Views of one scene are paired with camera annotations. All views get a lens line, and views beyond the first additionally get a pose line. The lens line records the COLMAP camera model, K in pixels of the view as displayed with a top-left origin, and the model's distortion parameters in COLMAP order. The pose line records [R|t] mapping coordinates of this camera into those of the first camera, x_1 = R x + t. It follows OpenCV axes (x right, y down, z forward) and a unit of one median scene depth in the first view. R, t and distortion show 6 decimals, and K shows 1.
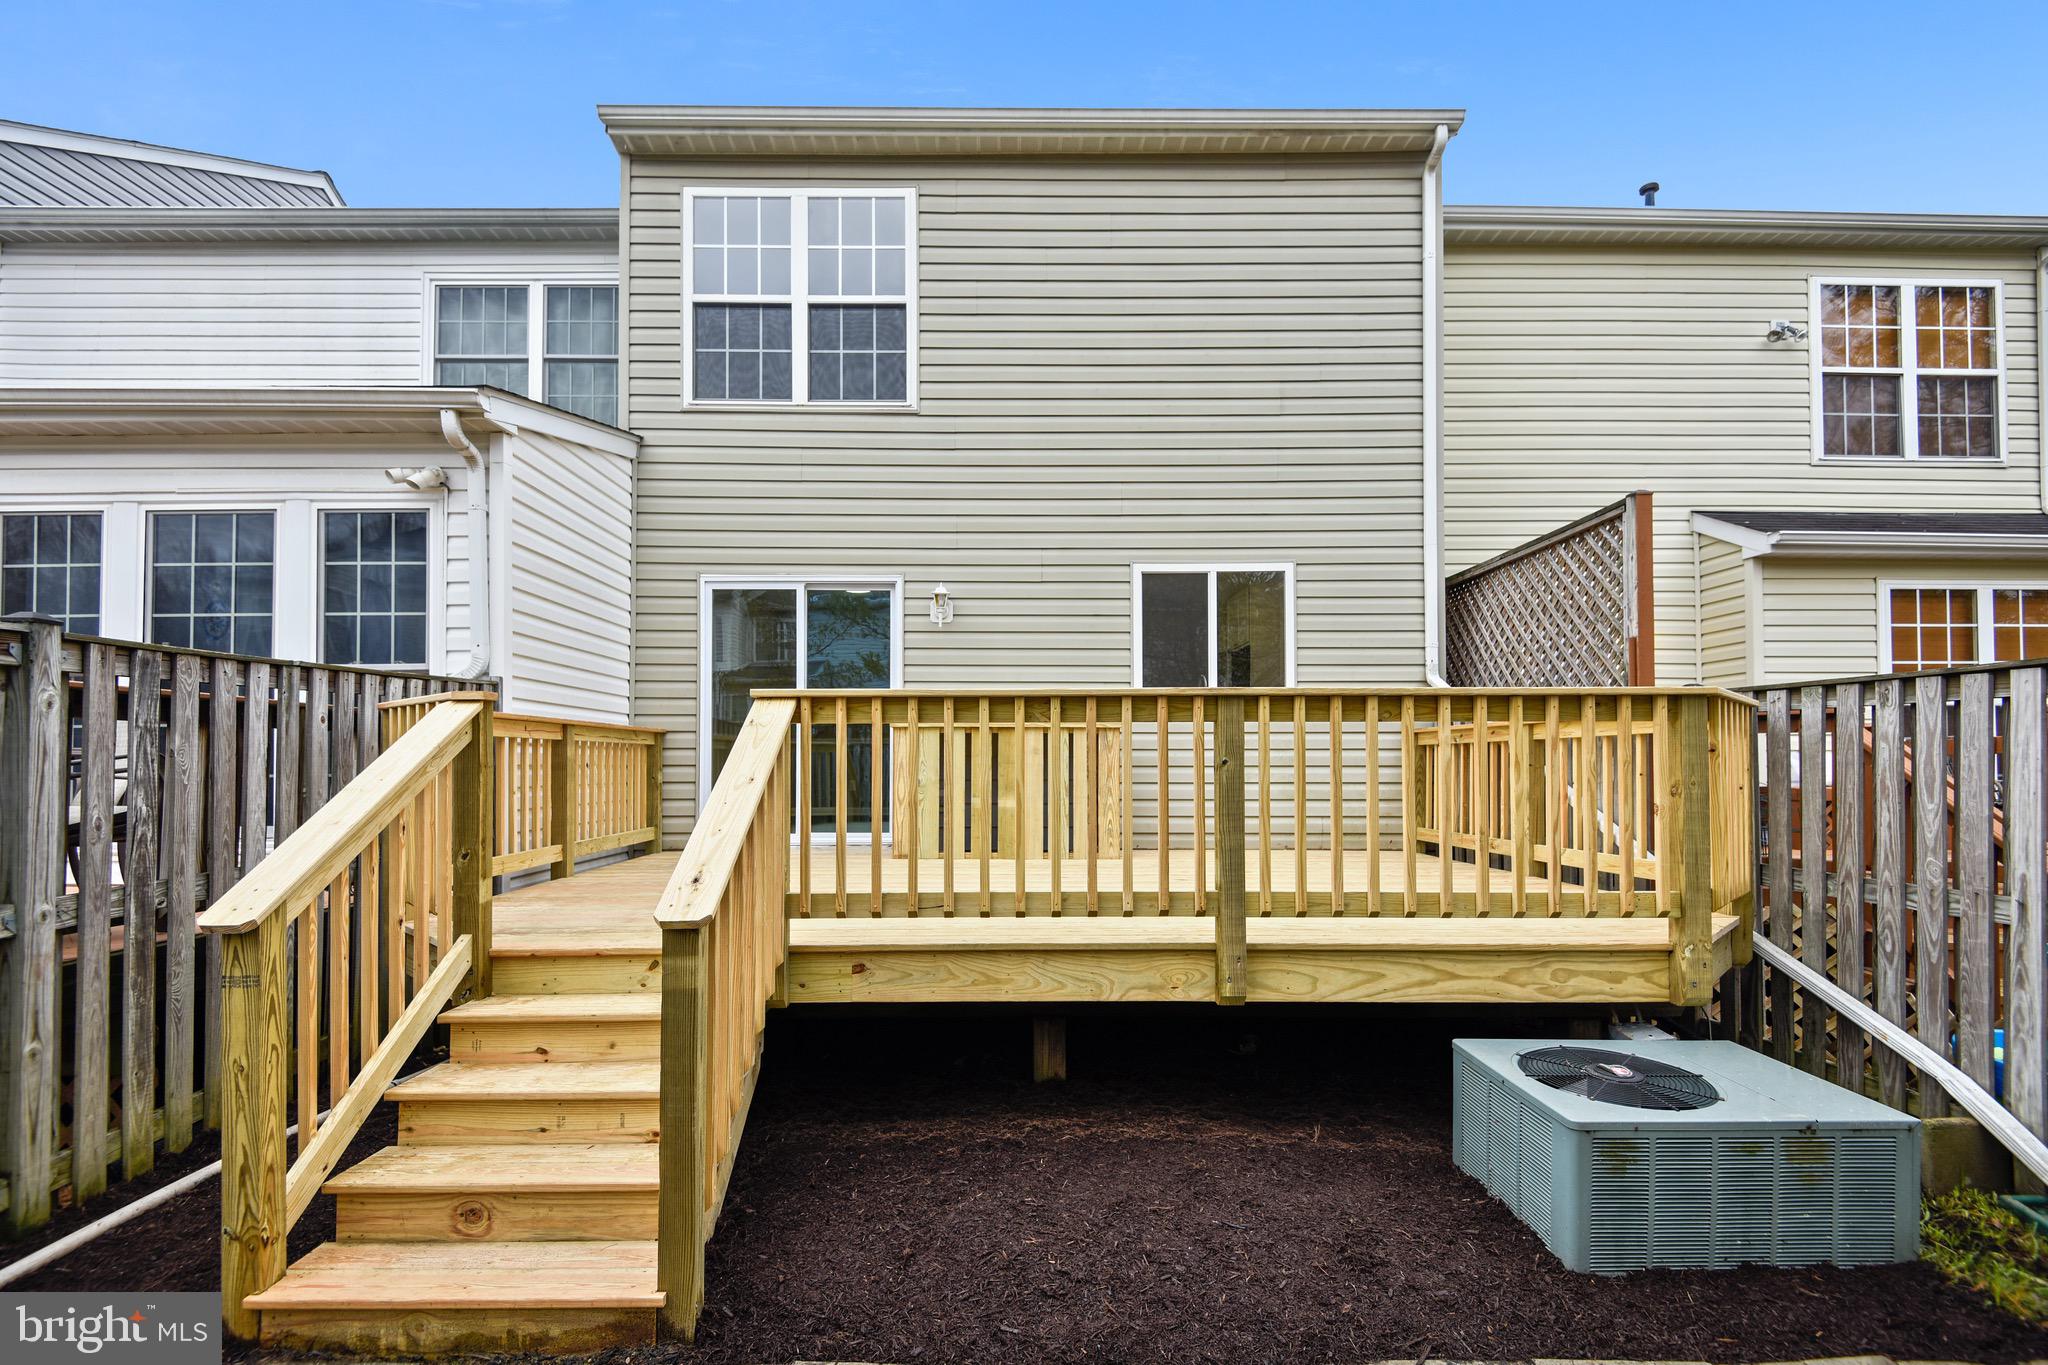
lens RADIAL K [[950.9, 0, 1011.6], [0, 950.9, 746.1], [0, 0, 1]] dist [0.034121, -0.022171]
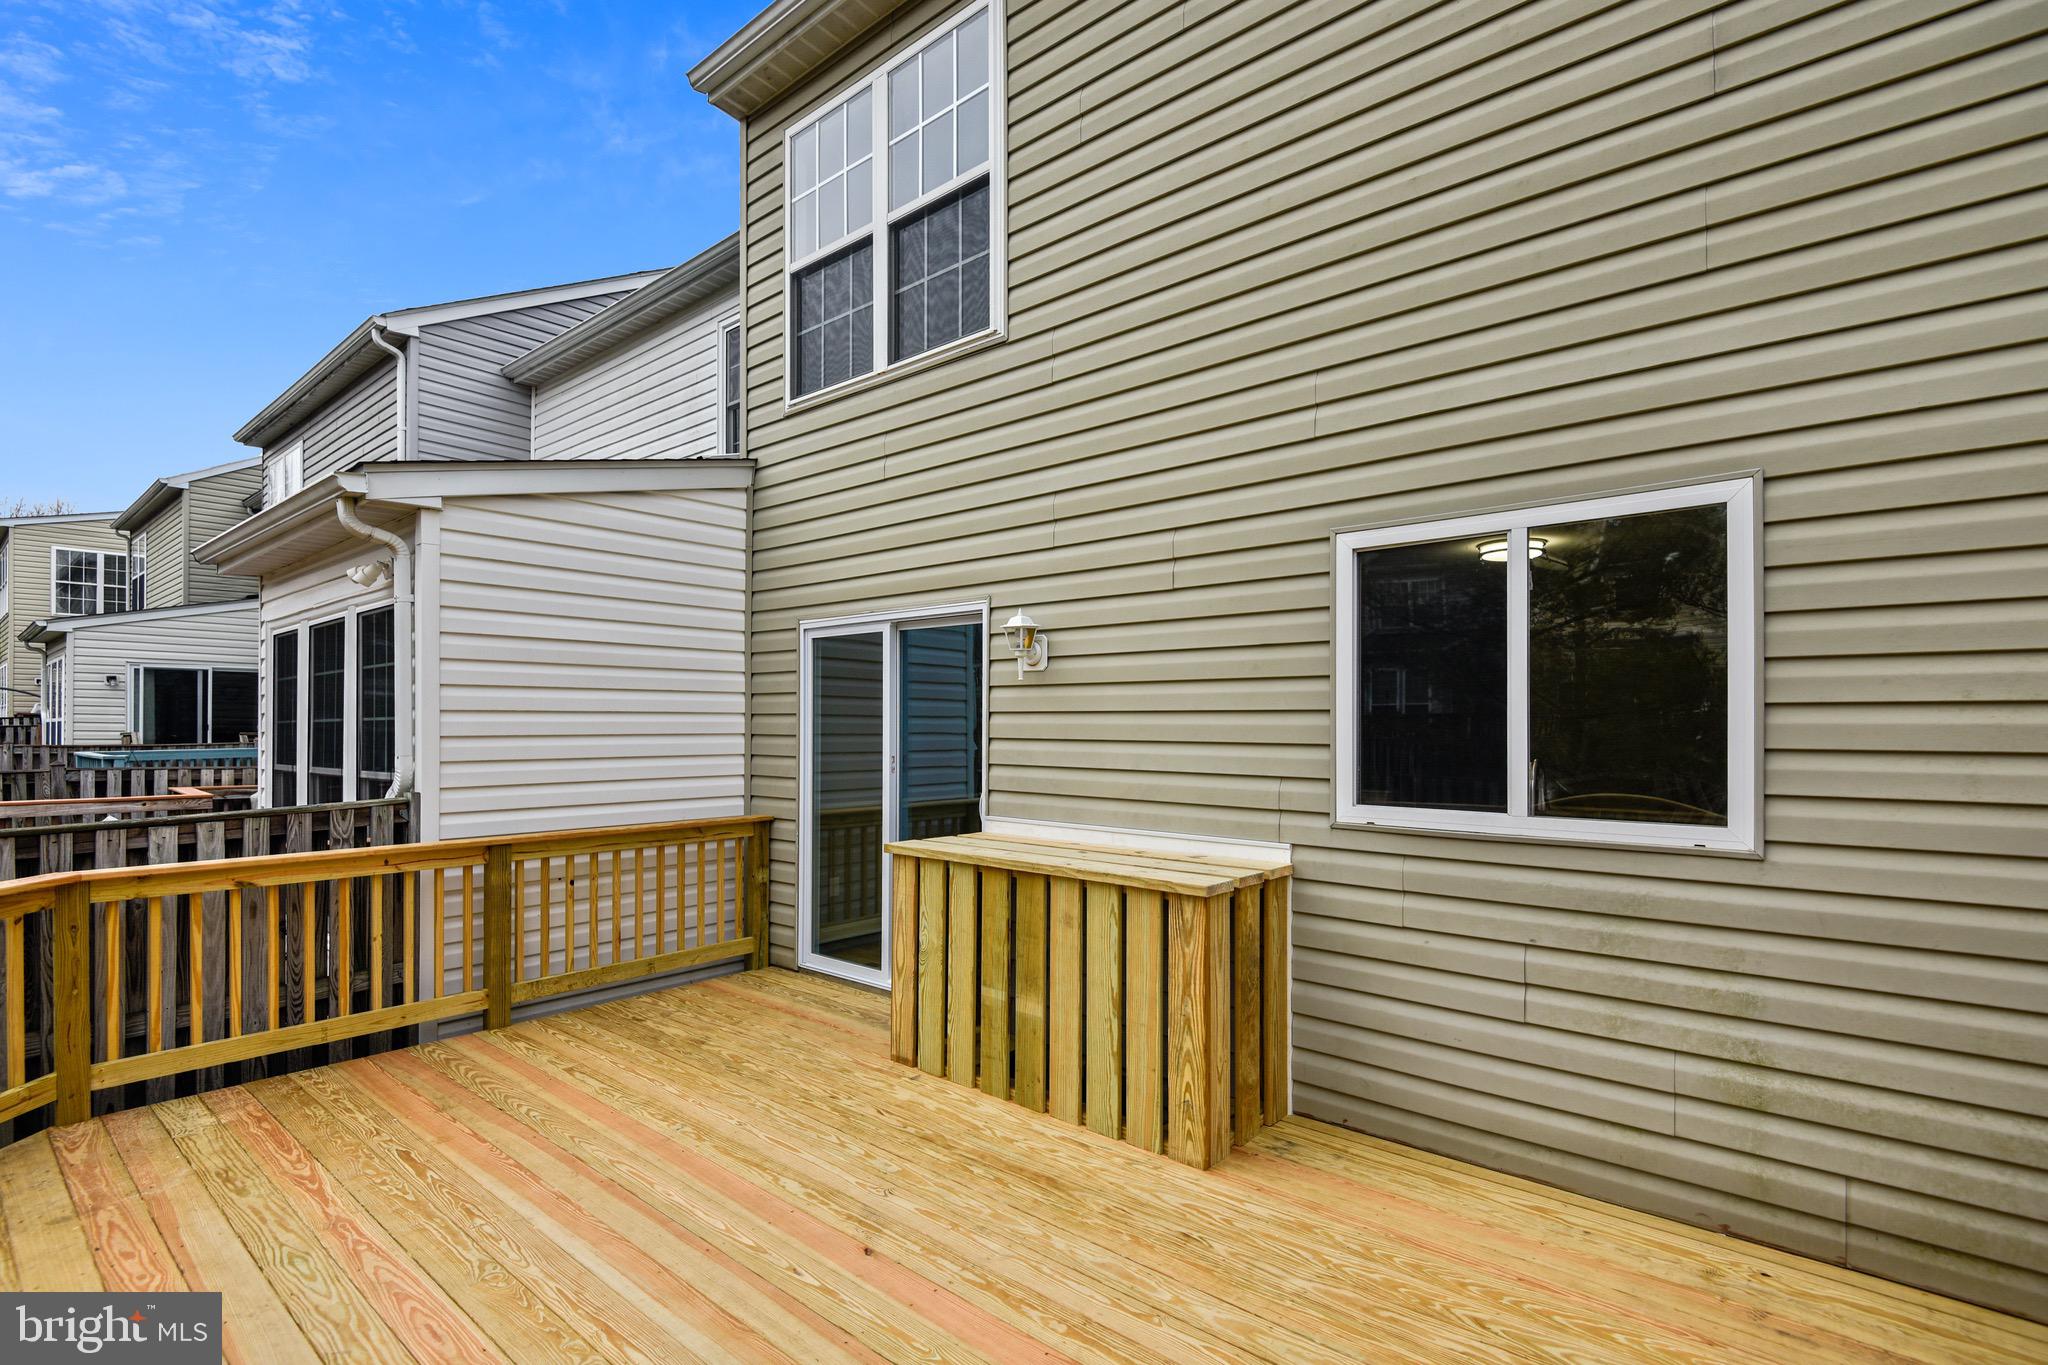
lens RADIAL K [[962.7, 0, 1024.9], [0, 962.7, 717.6], [0, 0, 1]] dist [0.035804, -0.024675]
pose [[0.739061, 0.000495, -0.673638, 0.344195], [0.009127, 0.999901, 0.010748, -0.107099], [0.673577, -0.014092, 0.738983, 0.535842]]
